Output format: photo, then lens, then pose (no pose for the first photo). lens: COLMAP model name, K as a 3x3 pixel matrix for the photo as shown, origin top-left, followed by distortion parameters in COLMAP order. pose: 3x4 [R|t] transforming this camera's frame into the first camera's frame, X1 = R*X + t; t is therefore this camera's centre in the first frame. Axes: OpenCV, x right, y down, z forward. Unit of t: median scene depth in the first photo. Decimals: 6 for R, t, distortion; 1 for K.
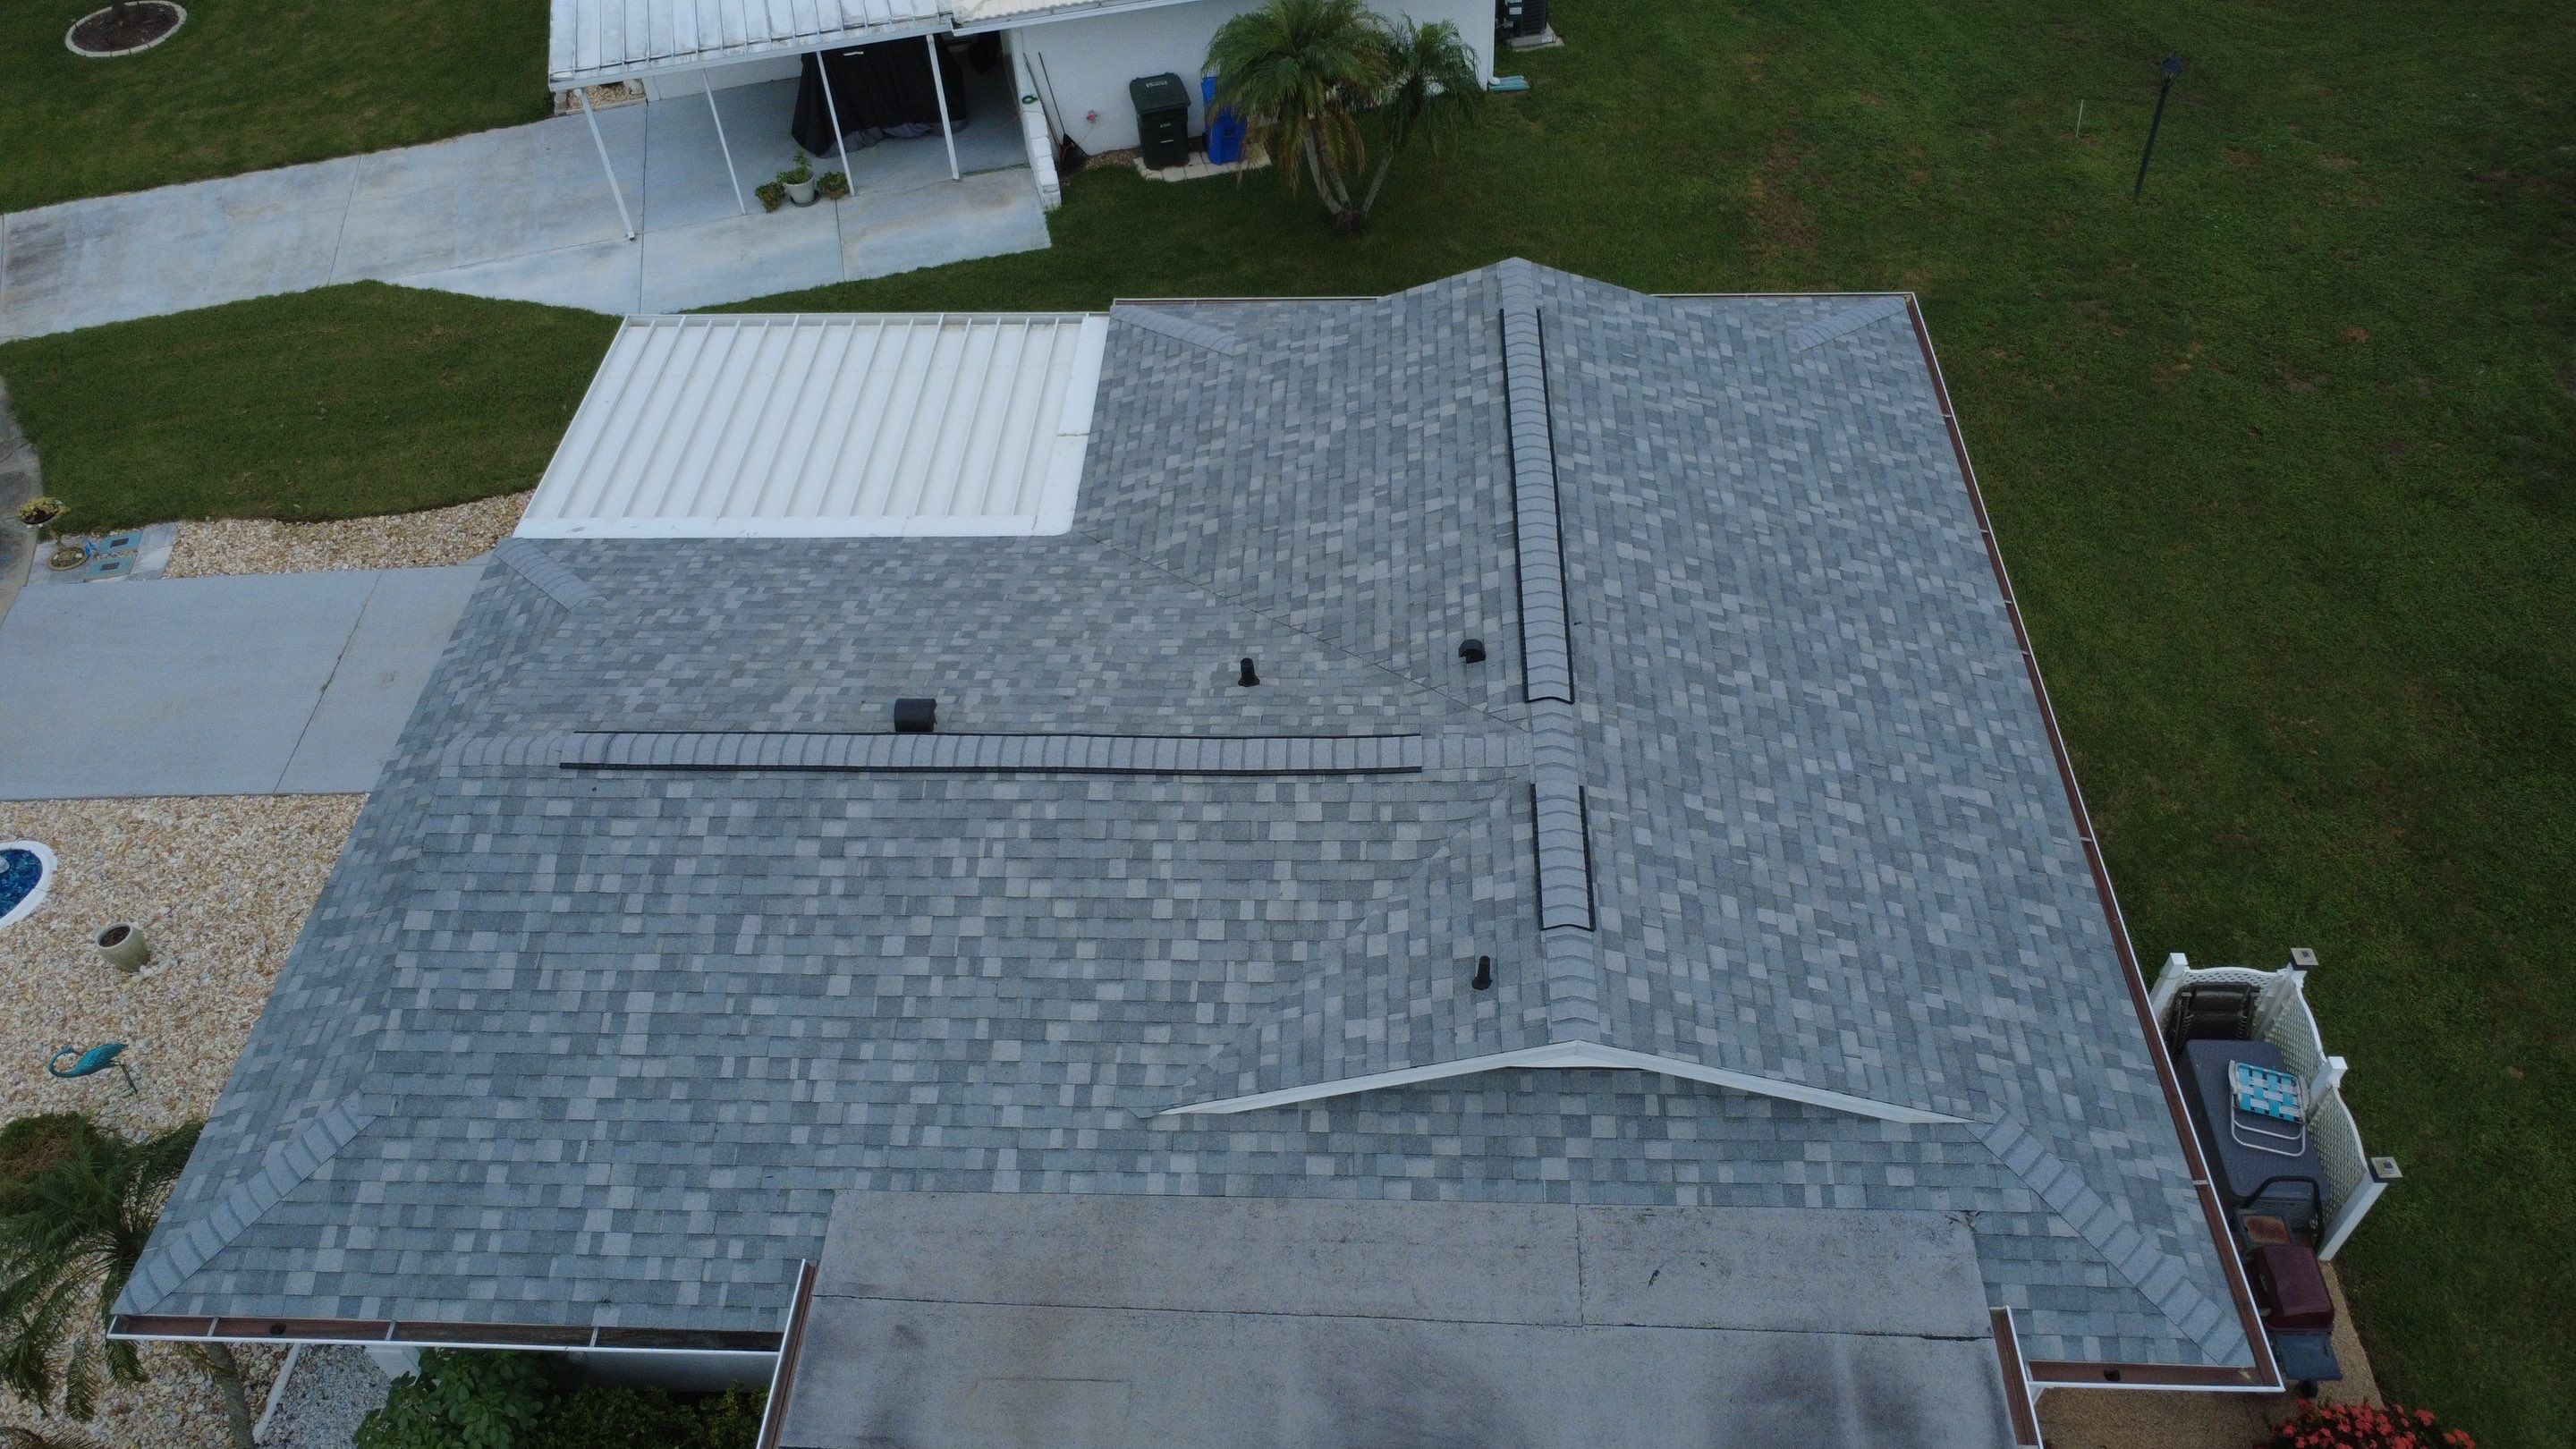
lens RADIAL K [[1874.3, 0, 1283.6], [0, 1874.3, 719.9], [0, 0, 1]] dist [-0.002740, 0.004891]
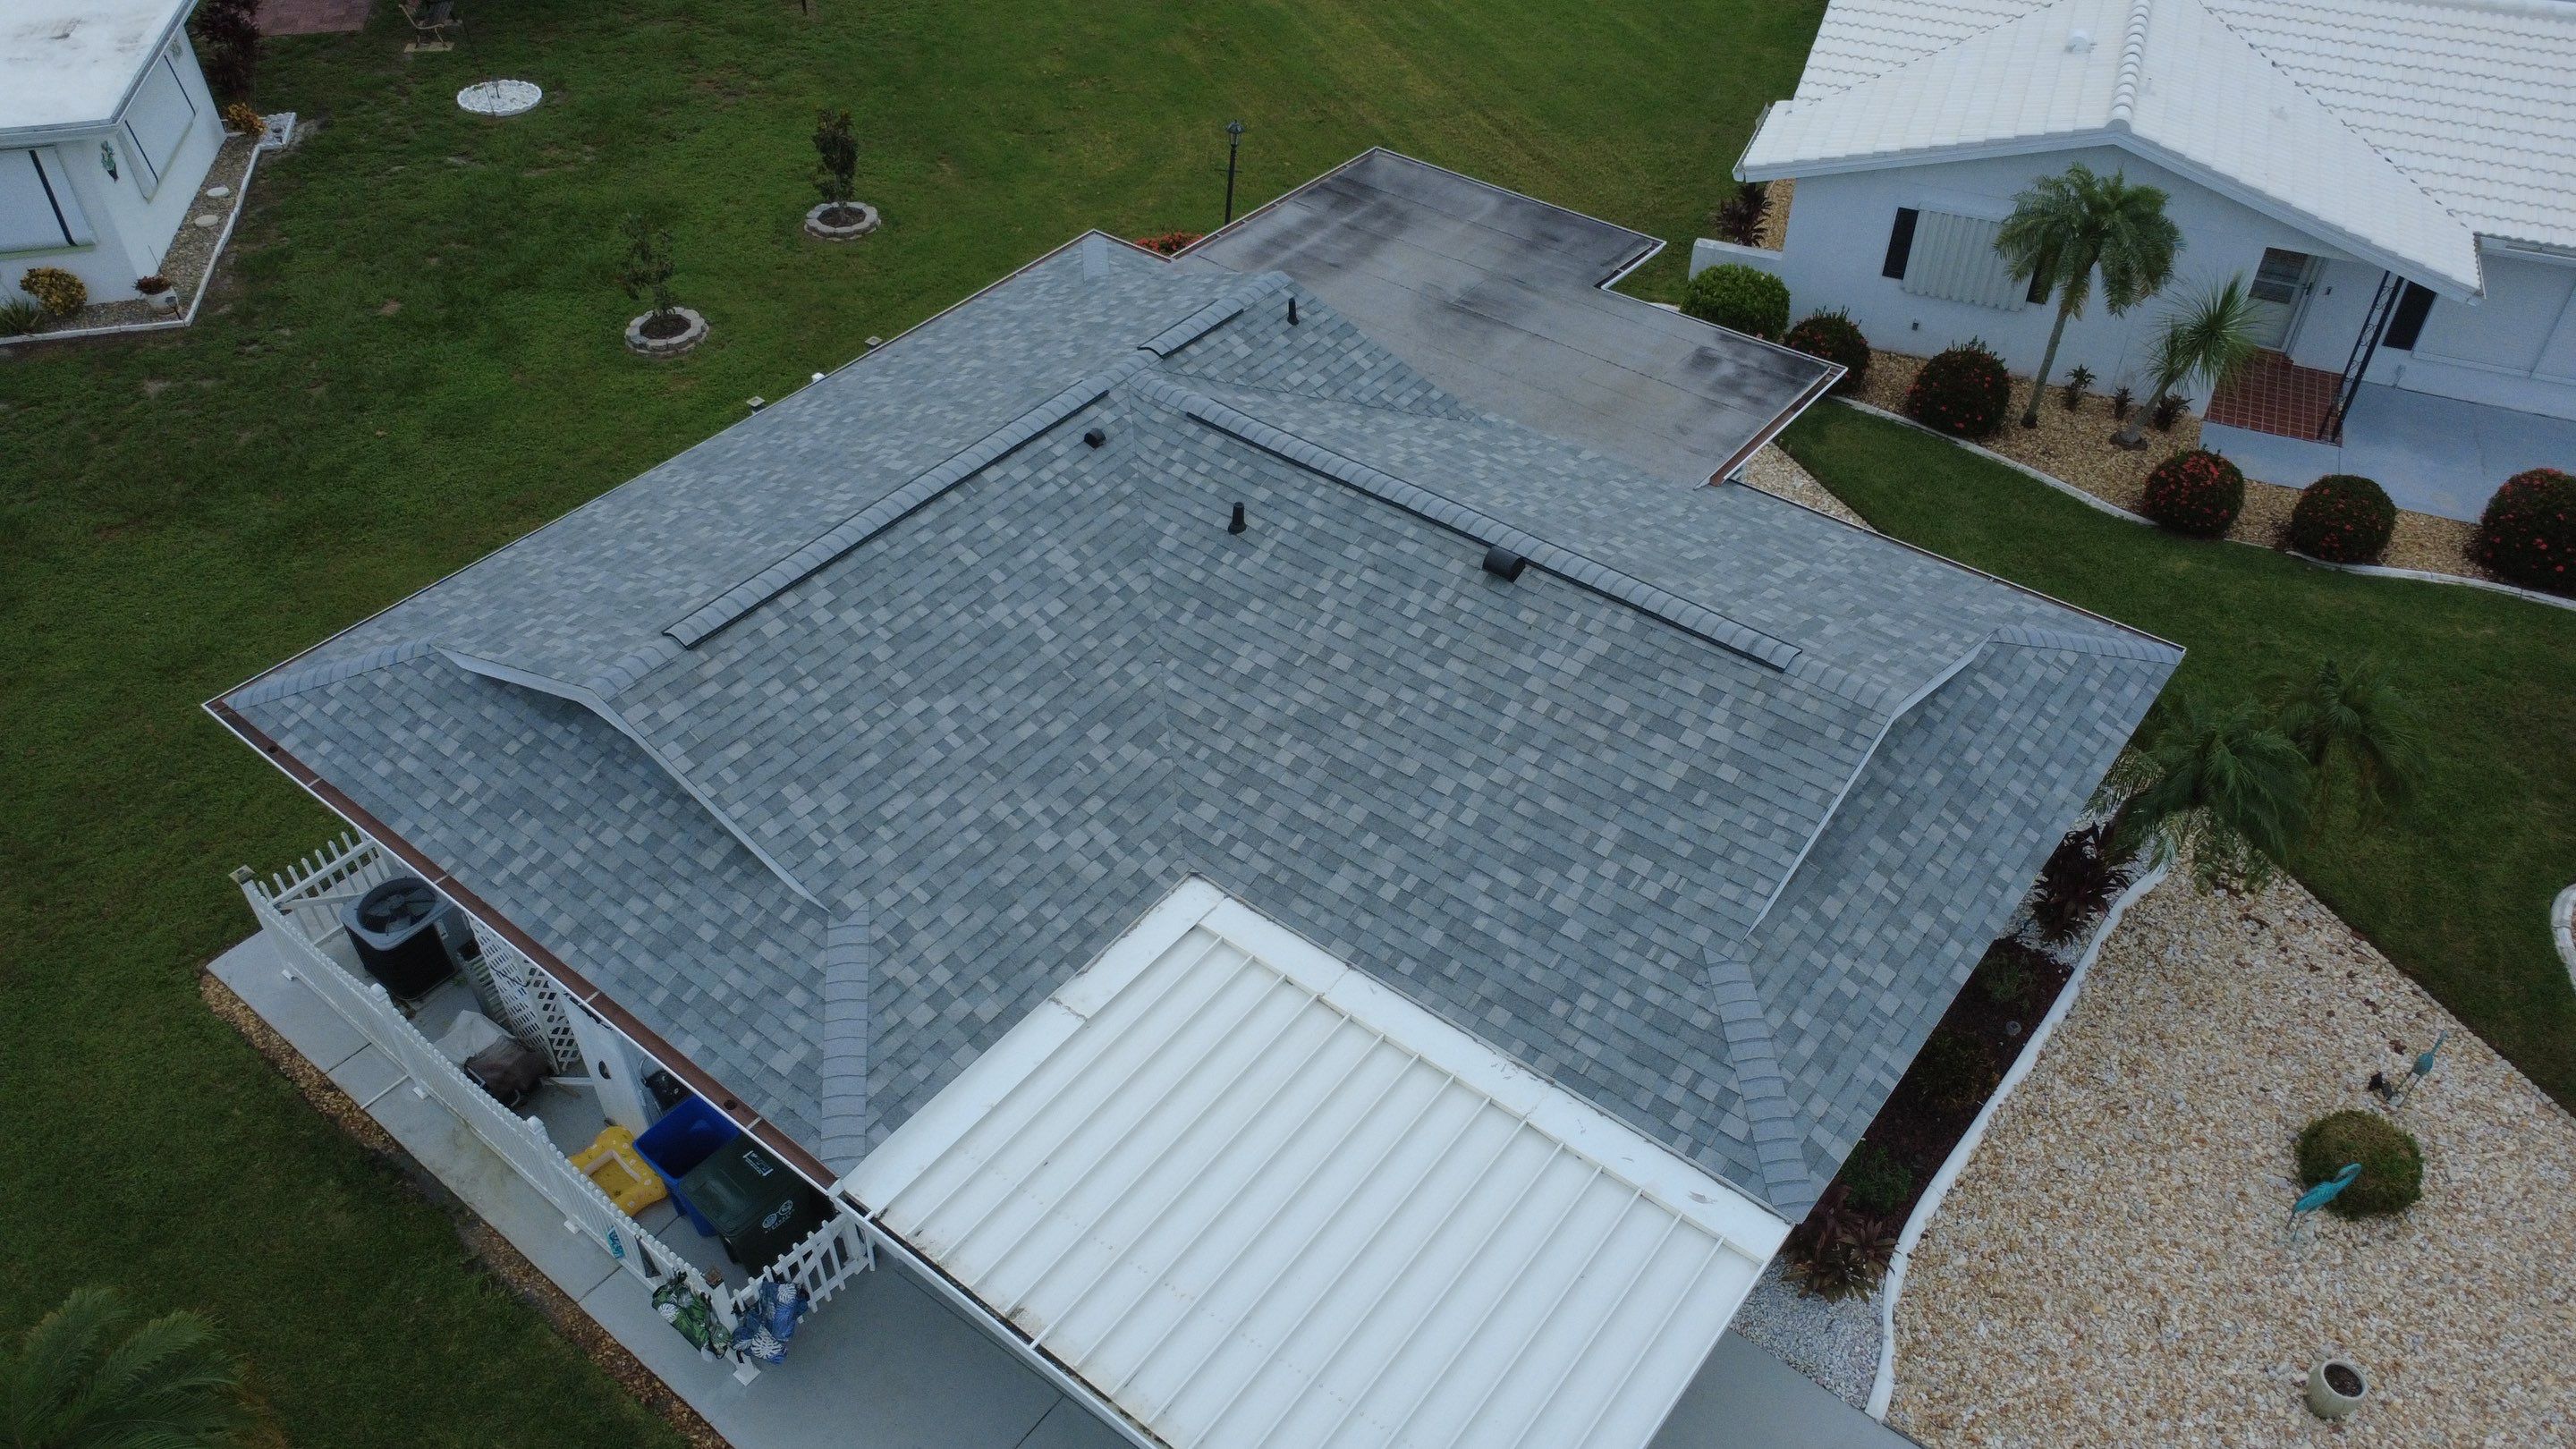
lens RADIAL K [[1874.3, 0, 1283.6], [0, 1874.3, 719.9], [0, 0, 1]] dist [-0.002740, 0.004891]
pose [[-0.809462, -0.352591, 0.469523, -0.642378], [0.447180, 0.148034, 0.882109, -1.035907], [-0.380529, 0.923994, 0.037843, 1.061976]]
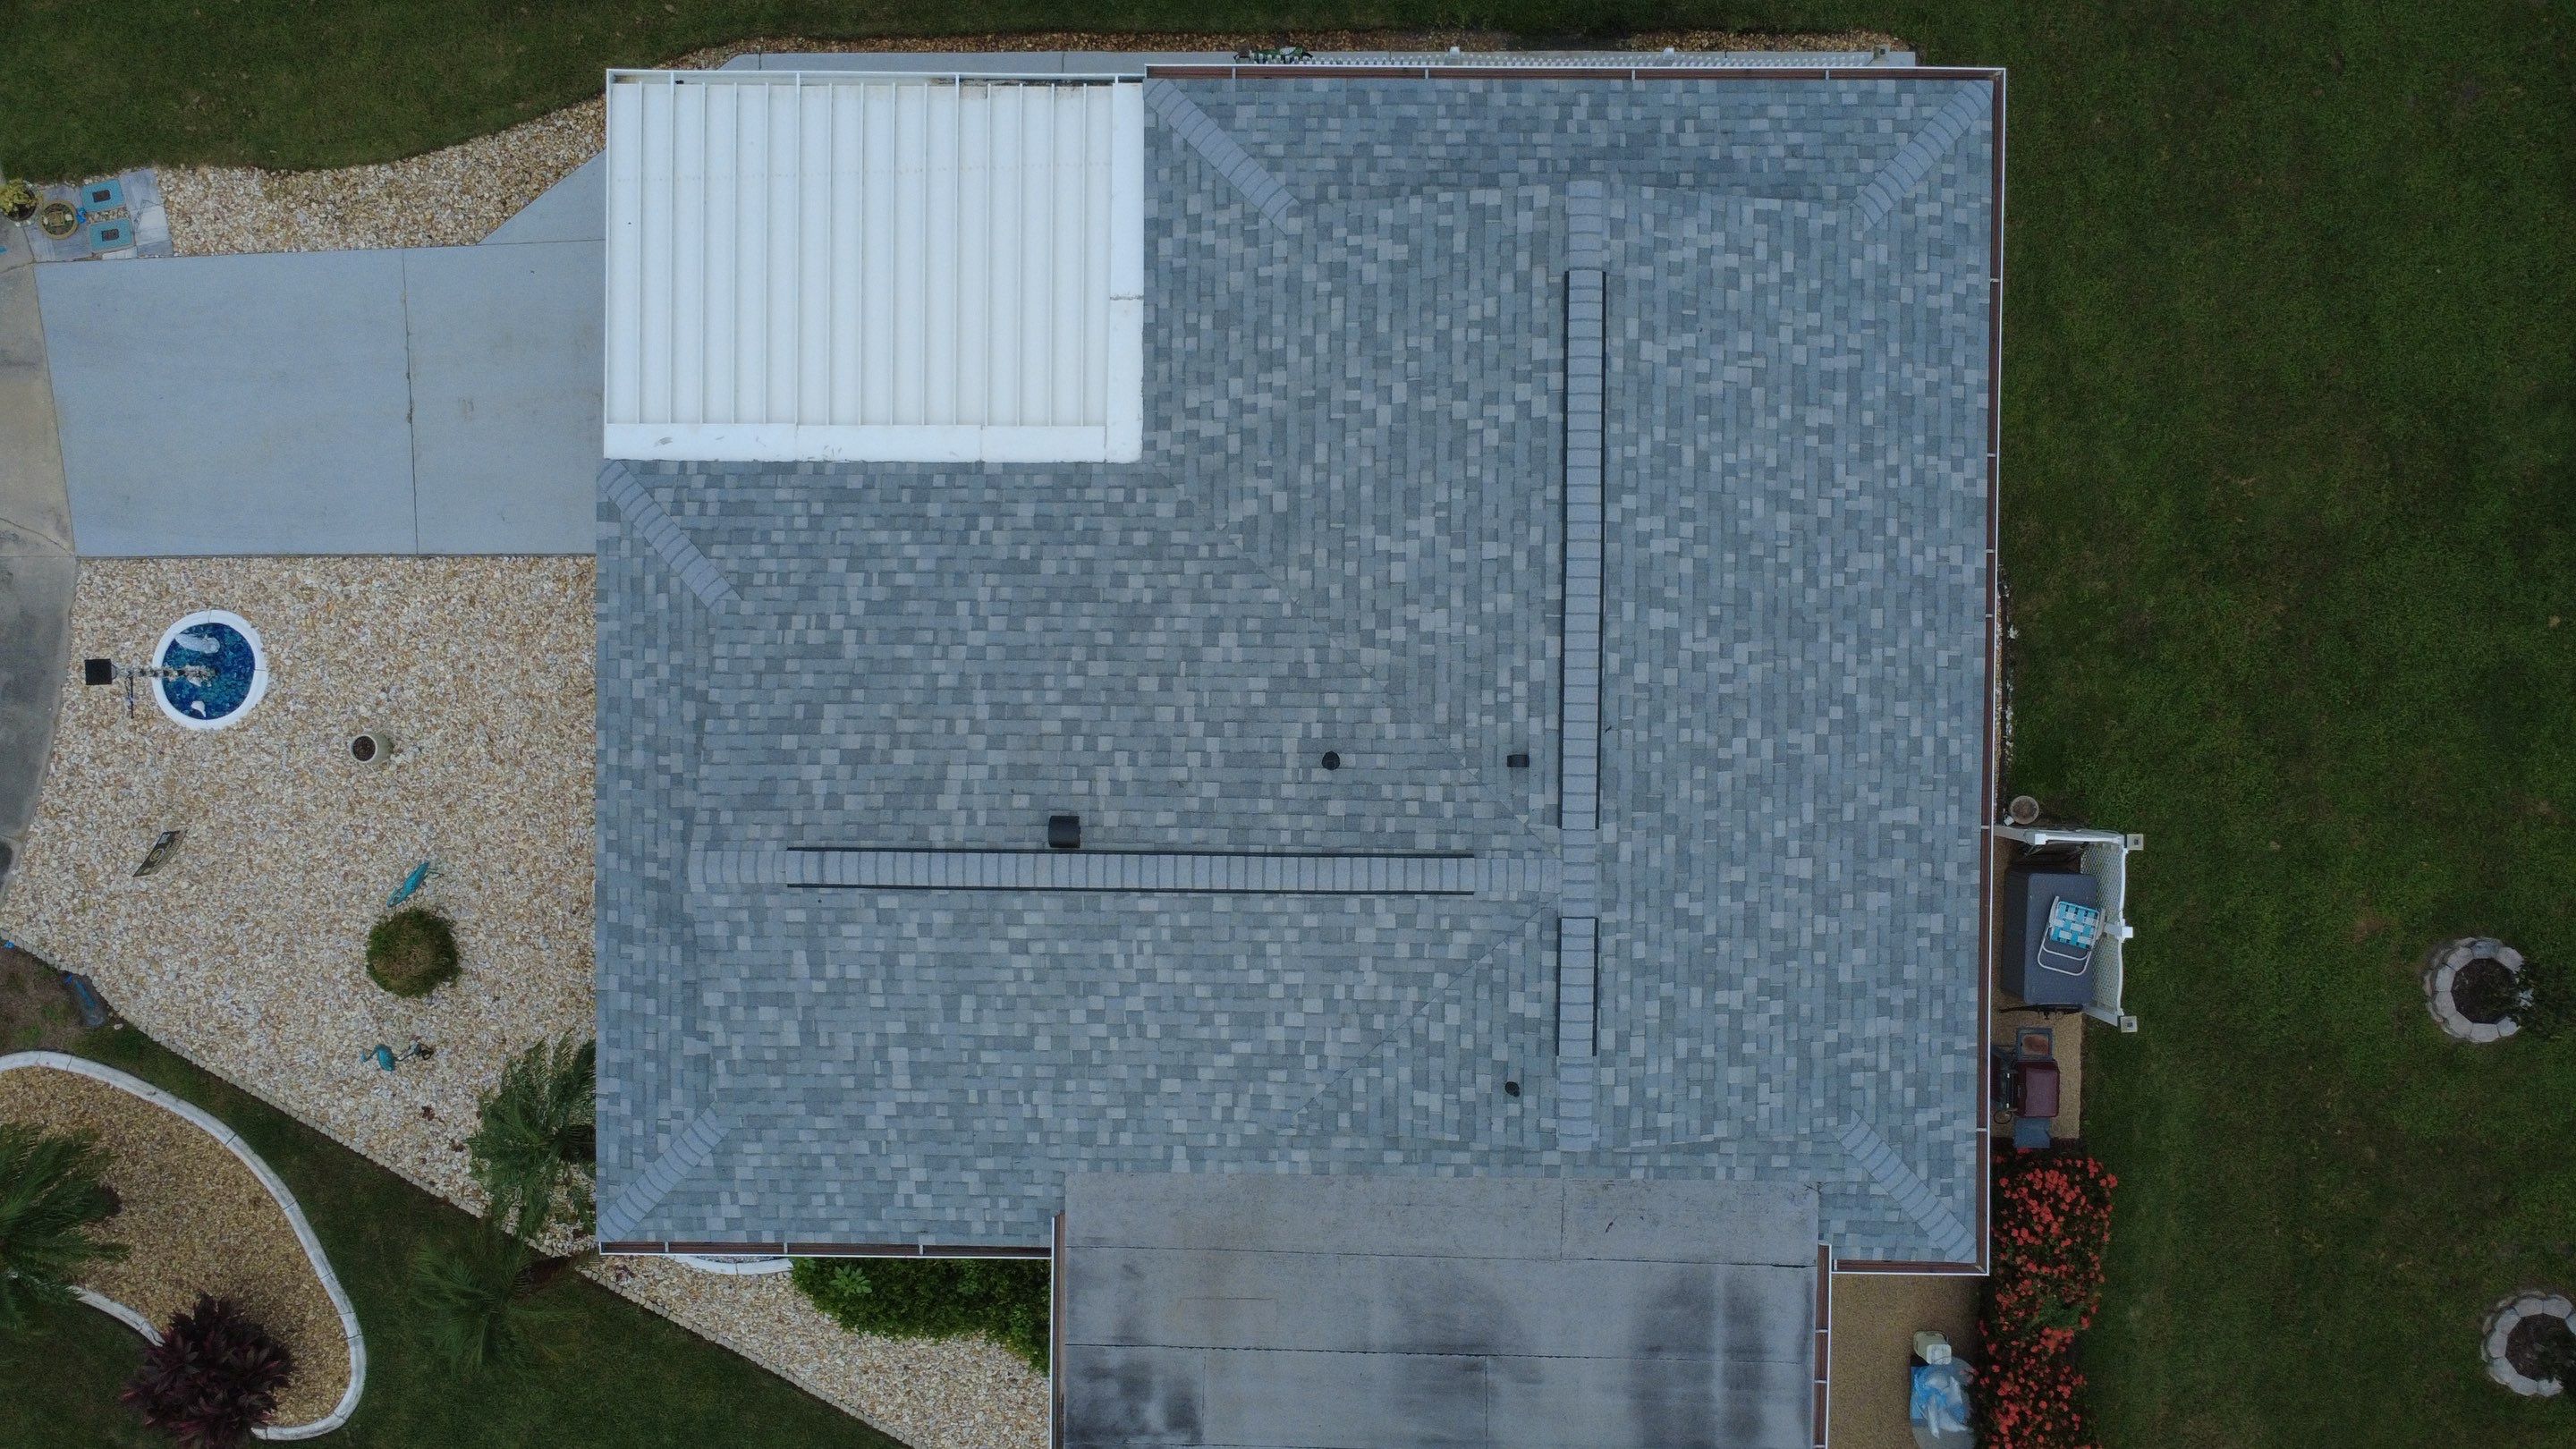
lens RADIAL K [[1874.3, 0, 1283.6], [0, 1874.3, 719.9], [0, 0, 1]] dist [-0.002740, 0.004891]
pose [[0.999161, -0.034148, 0.022625, -0.075379], [0.008300, 0.709632, 0.704524, -0.891566], [-0.040114, -0.703745, 0.709319, 0.167593]]
